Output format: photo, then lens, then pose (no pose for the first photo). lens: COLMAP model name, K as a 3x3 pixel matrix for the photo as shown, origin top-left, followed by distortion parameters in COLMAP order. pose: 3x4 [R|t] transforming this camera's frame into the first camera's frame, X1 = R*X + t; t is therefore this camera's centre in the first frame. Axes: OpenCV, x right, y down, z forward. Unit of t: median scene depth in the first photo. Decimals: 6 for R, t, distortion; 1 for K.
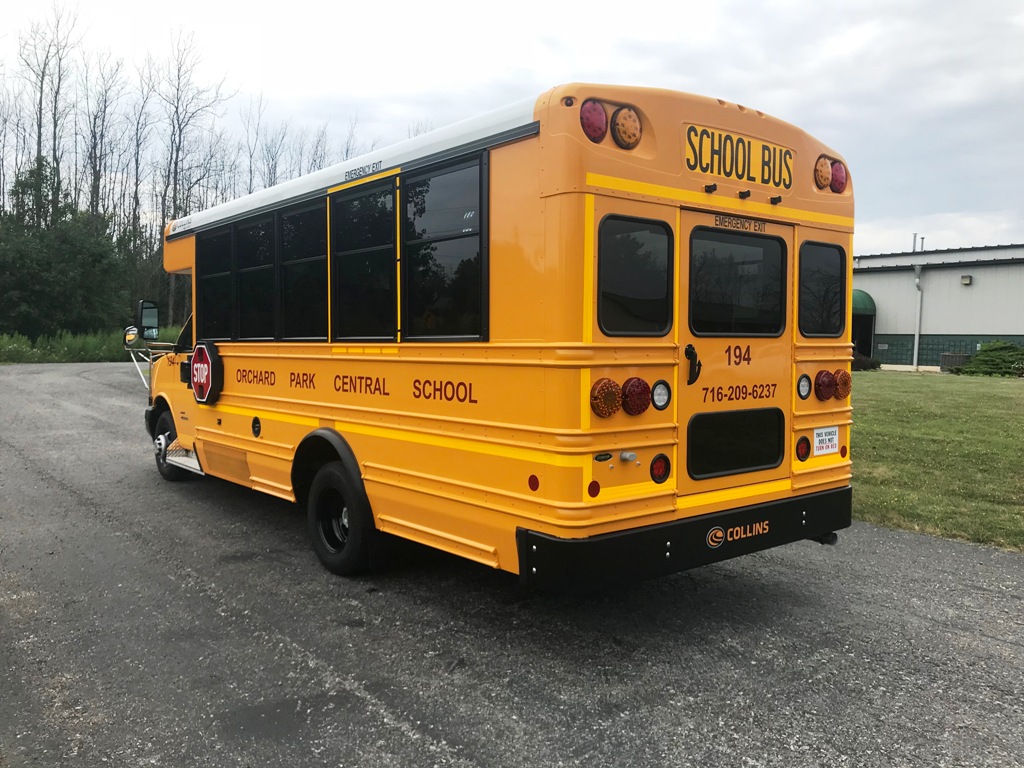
lens RADIAL K [[847.7, 0, 512.0], [0, 847.7, 384.0], [0, 0, 1]] dist [0.054538, -0.076142]
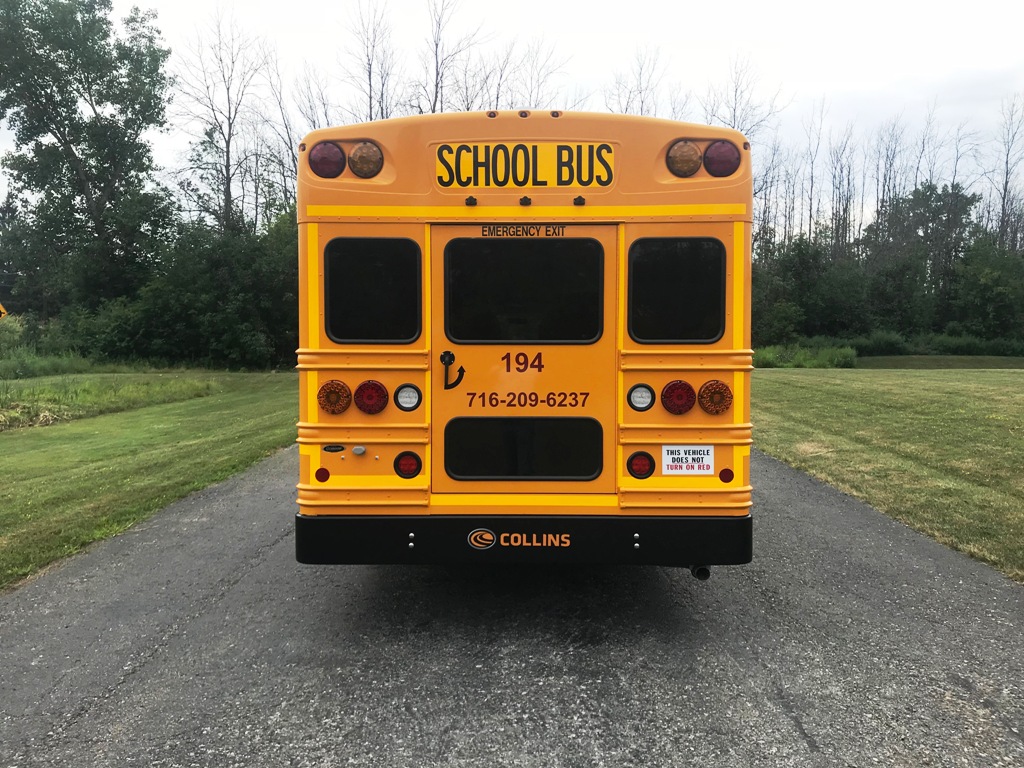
lens RADIAL K [[843.2, 0, 512.0], [0, 843.2, 384.0], [0, 0, 1]] dist [0.142731, -0.366479]
pose [[0.765940, 0.024992, -0.642426, 0.905506], [-0.030177, 0.999540, 0.002906, -0.010623], [0.642203, 0.017160, 0.766342, 0.234393]]
